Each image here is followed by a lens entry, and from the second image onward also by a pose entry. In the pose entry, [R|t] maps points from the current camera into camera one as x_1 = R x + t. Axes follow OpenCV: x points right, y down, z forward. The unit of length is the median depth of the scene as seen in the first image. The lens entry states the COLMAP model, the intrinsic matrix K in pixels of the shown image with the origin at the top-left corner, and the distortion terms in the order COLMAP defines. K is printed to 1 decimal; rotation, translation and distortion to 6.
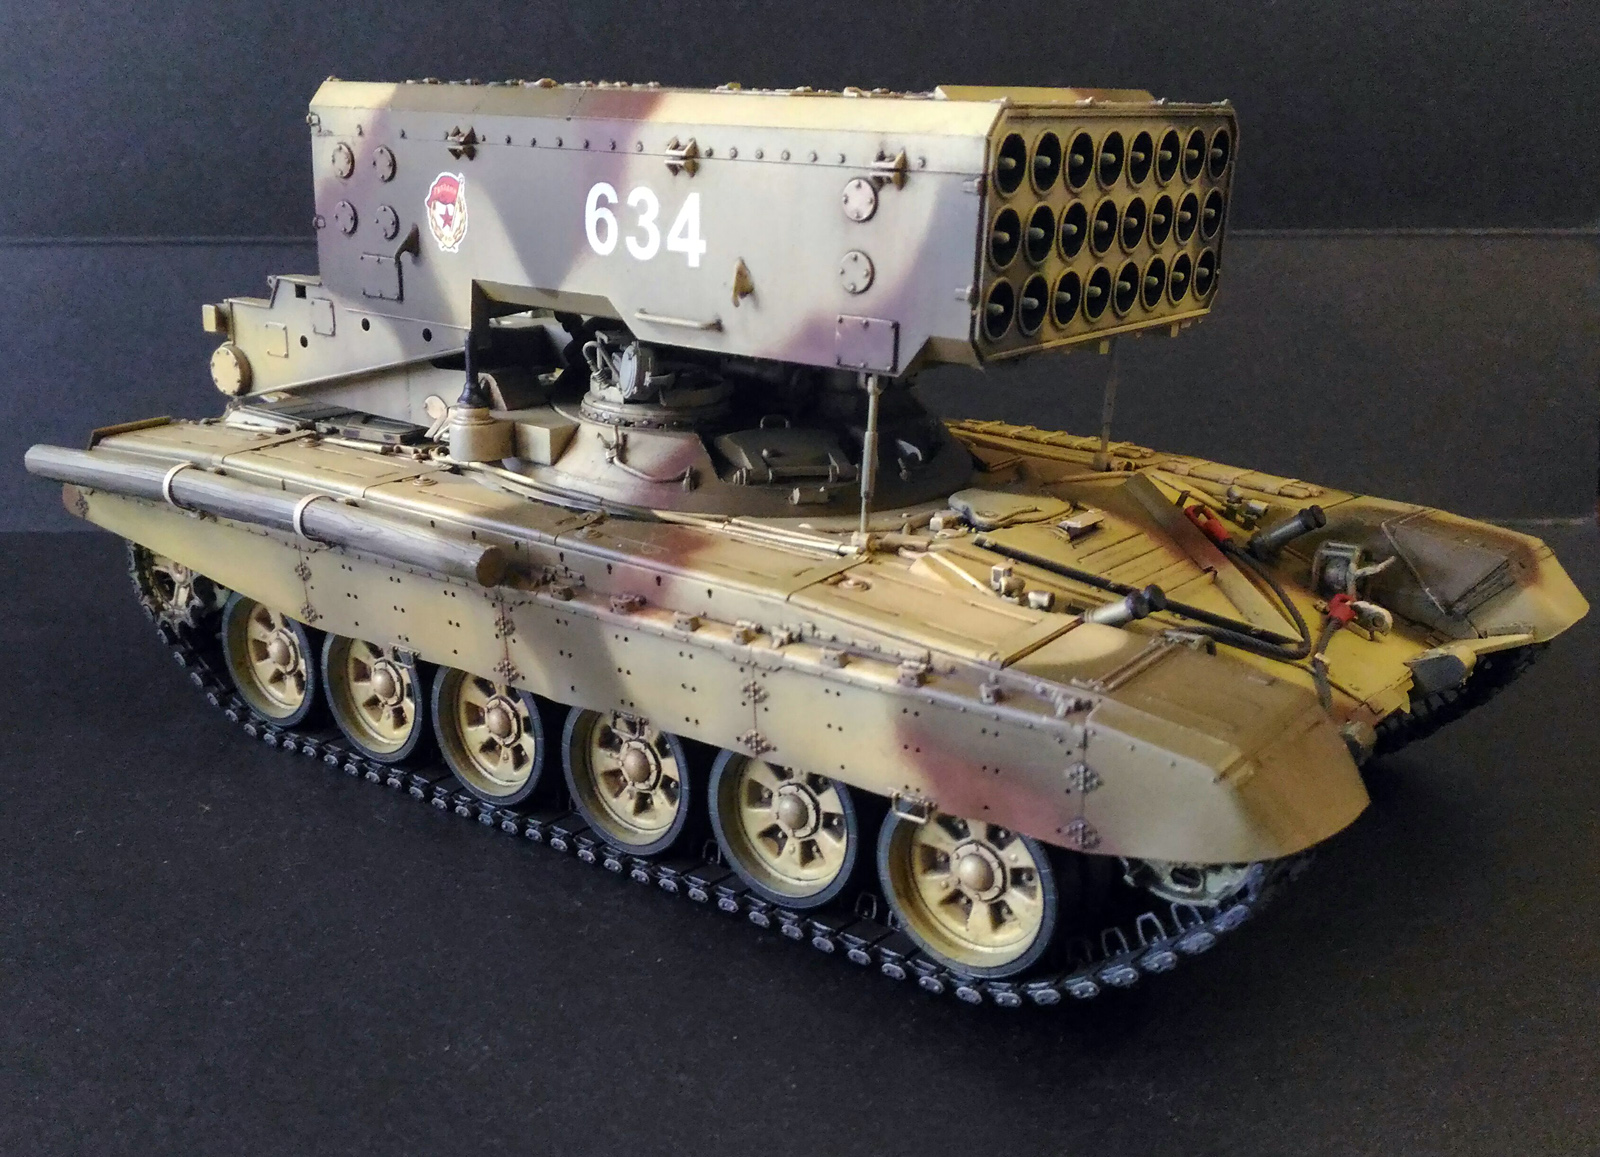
lens RADIAL K [[1593.6, 0, 745.6], [0, 1593.6, 571.6], [0, 0, 1]] dist [0.005293, 0.000000]
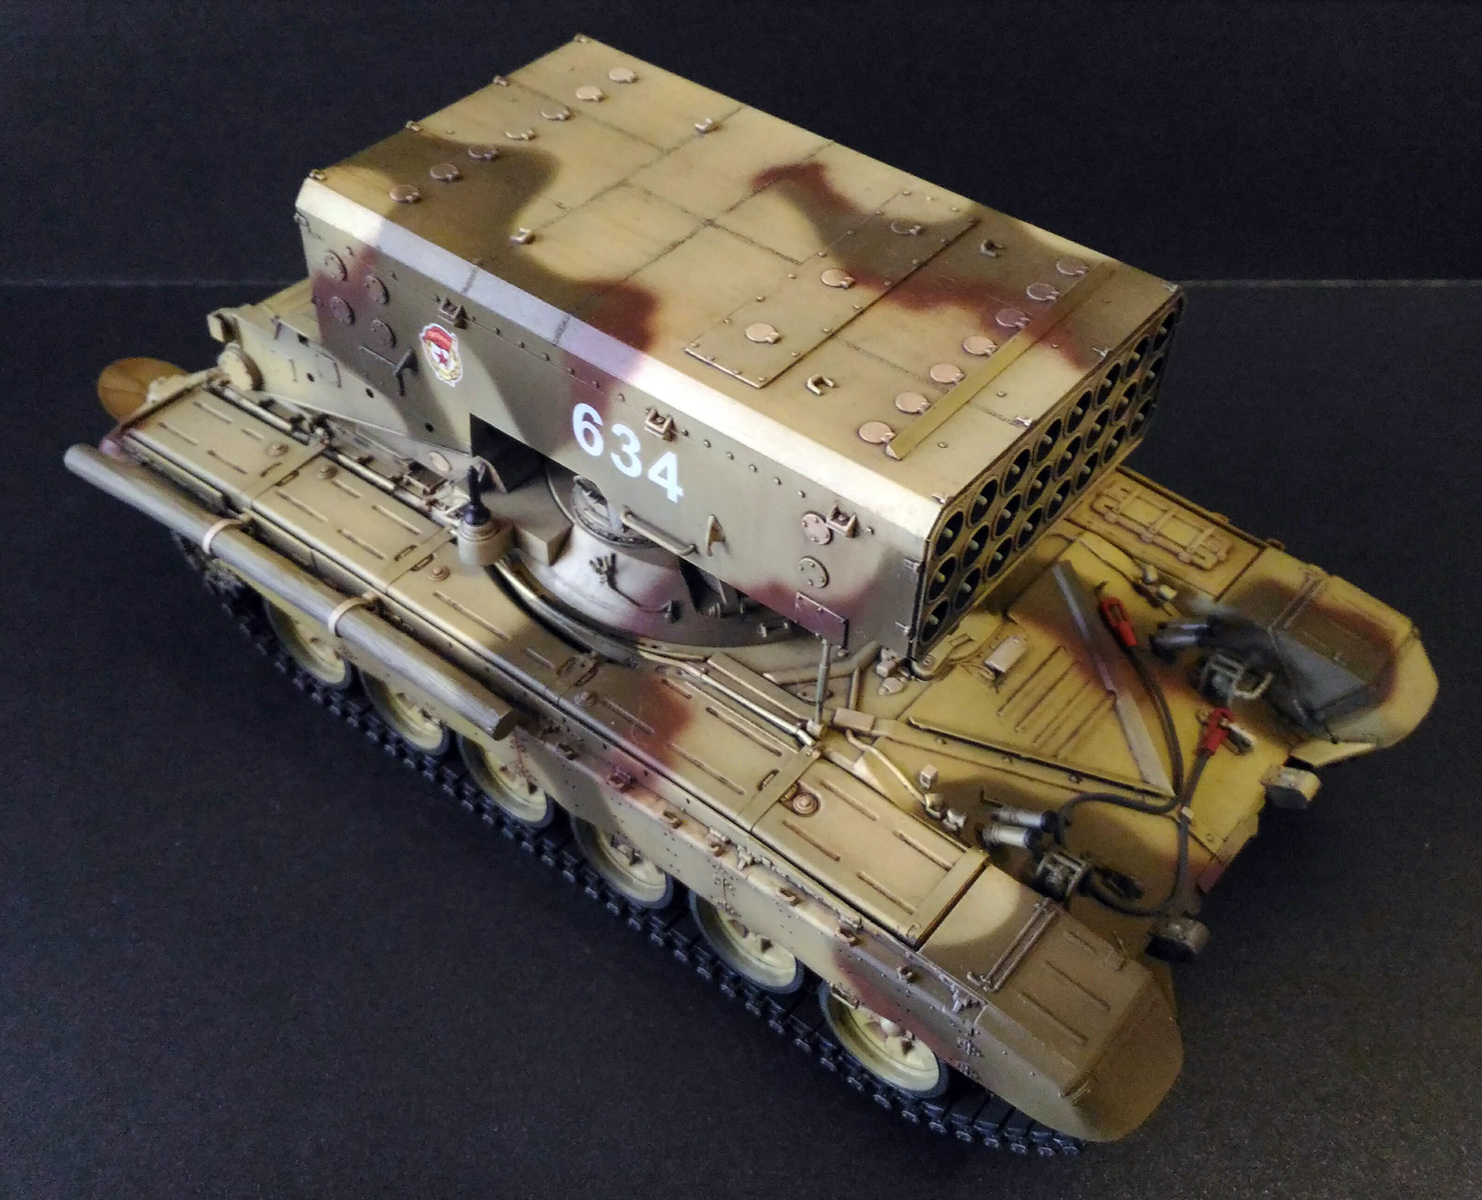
lens RADIAL K [[1613.6, 0, 760.0], [0, 1613.6, 469.9], [0, 0, 1]] dist [0.035979, 0.000000]
pose [[0.999885, 0.006068, 0.013920, 0.012600], [-0.011194, 0.913948, 0.405678, -0.647358], [-0.010261, -0.405787, 0.913910, -0.027498]]
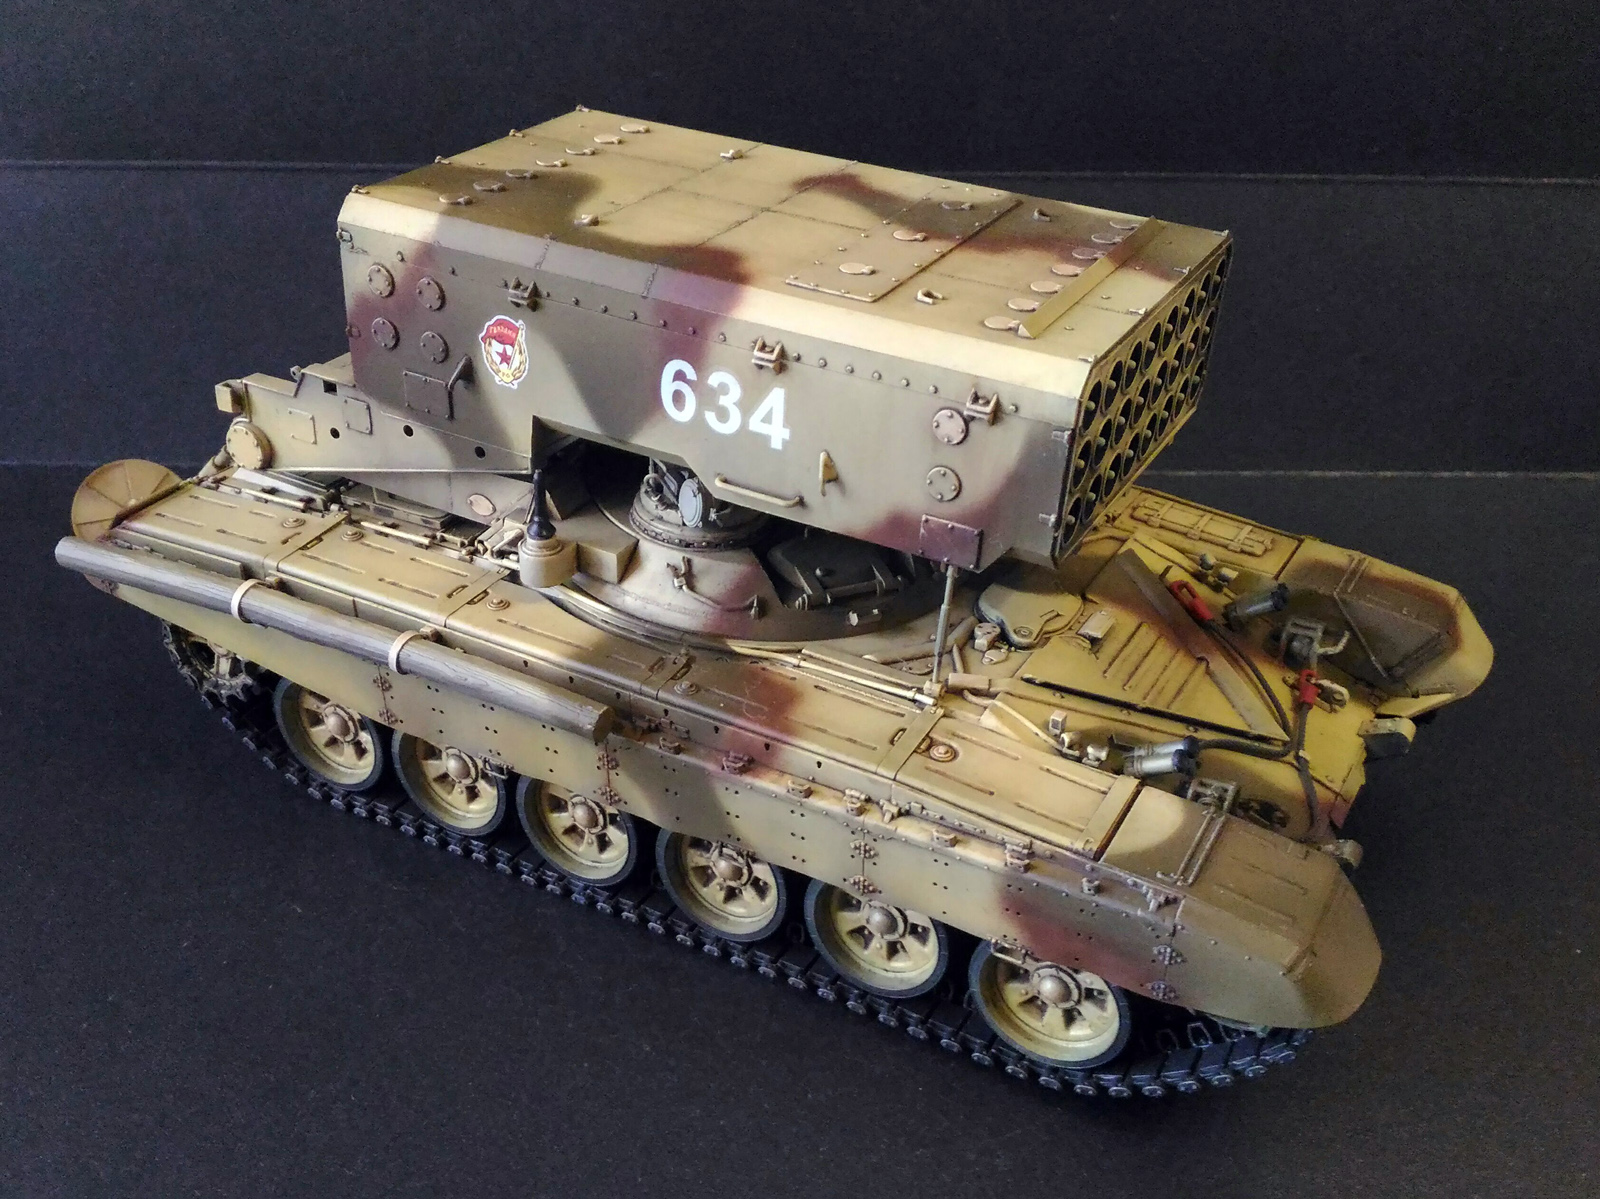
lens RADIAL K [[1608.3, 0, 755.5], [0, 1608.3, 586.2], [0, 0, 1]] dist [0.015851, 0.000000]
pose [[0.986584, -0.064303, 0.150060, -0.209365], [0.027970, 0.972149, 0.232687, -0.342783], [-0.160843, -0.225368, 0.960905, -0.070744]]
